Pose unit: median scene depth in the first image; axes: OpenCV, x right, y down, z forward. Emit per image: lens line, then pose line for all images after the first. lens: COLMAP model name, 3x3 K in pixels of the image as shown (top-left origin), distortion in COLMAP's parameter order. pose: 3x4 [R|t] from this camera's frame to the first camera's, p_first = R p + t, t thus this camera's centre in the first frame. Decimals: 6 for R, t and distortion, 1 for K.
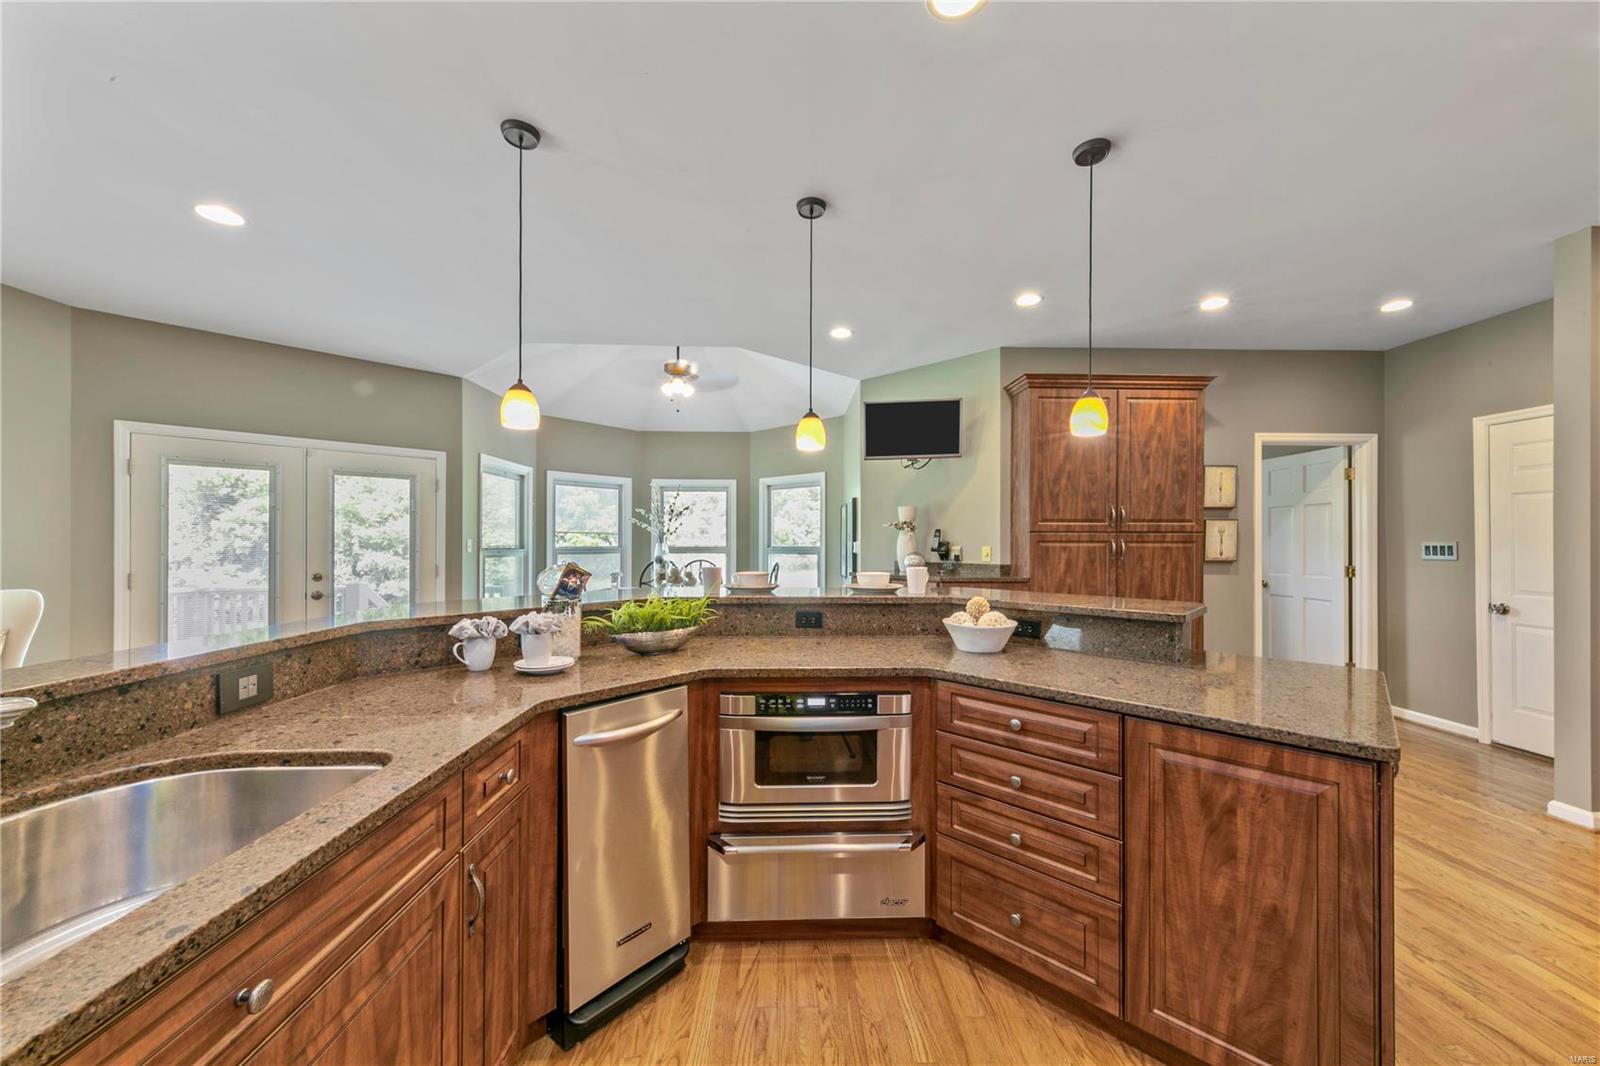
lens RADIAL K [[578.9, 0, 784.7], [0, 578.9, 531.5], [0, 0, 1]] dist [0.001187, 0.000129]
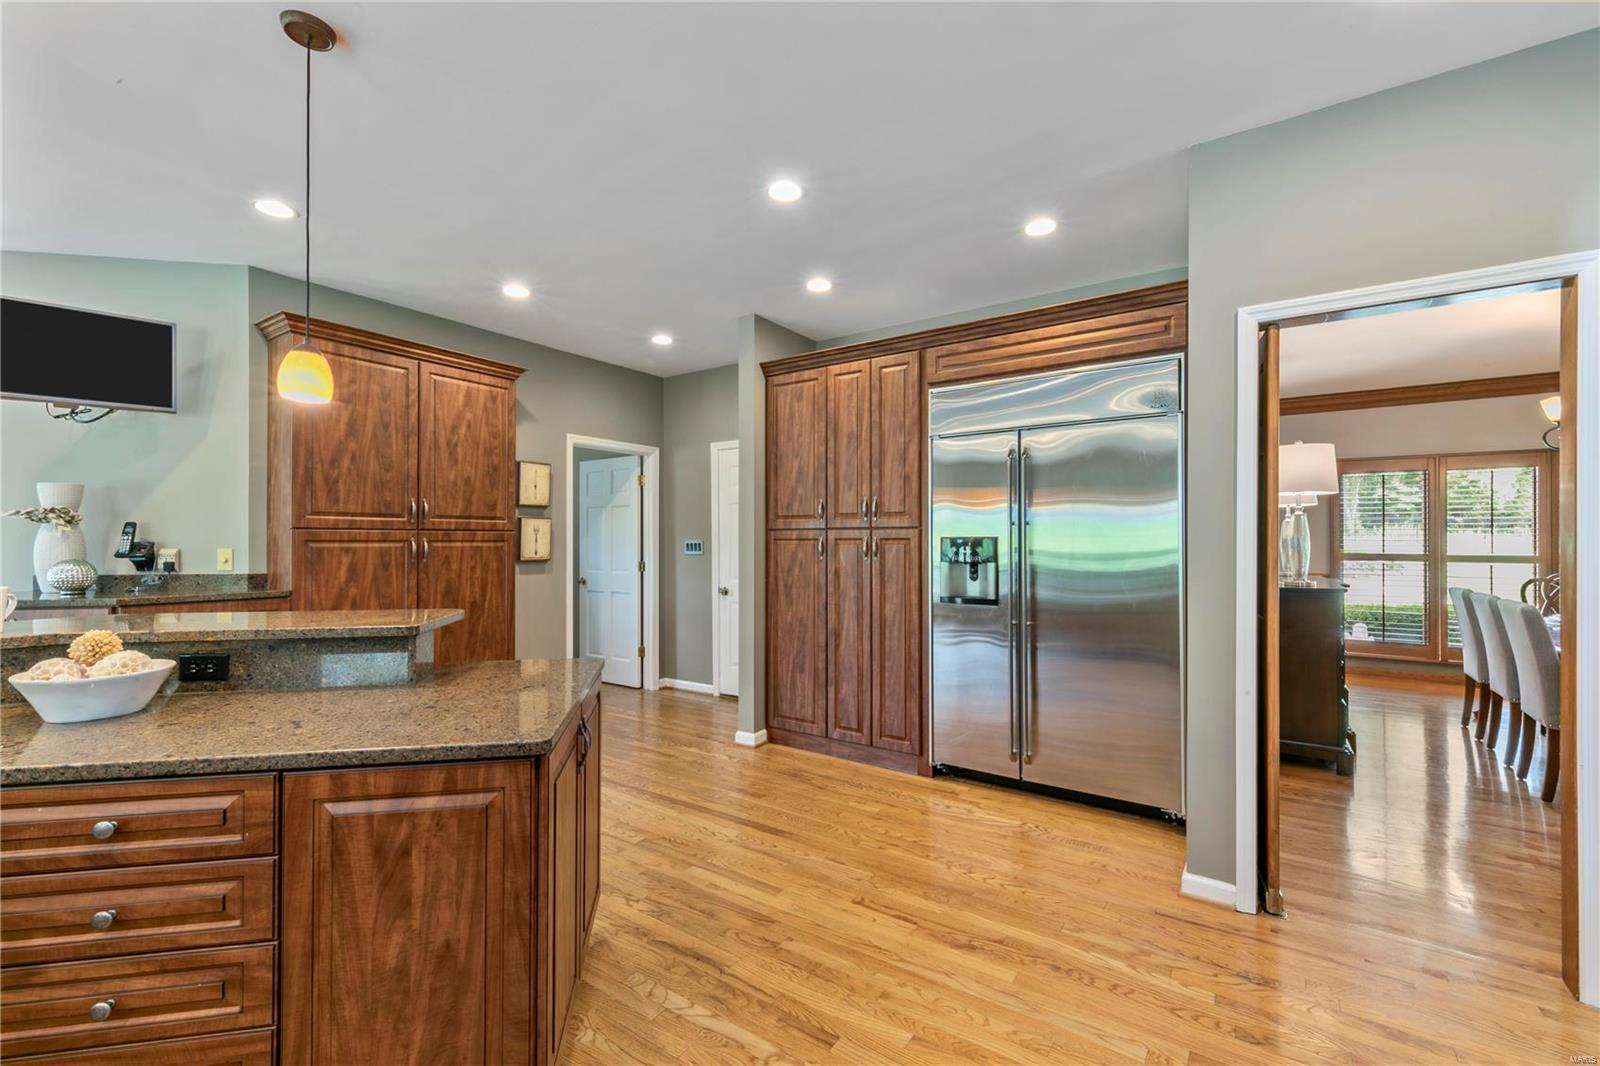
lens RADIAL K [[672.3, 0, 792.0], [0, 672.3, 527.5], [0, 0, 1]] dist [0.002722, 0.000054]
pose [[0.591158, 0.012361, 0.806461, 0.189618], [-0.010521, 0.999916, -0.007614, -0.000745], [-0.806487, -0.003984, 0.591238, -0.036825]]
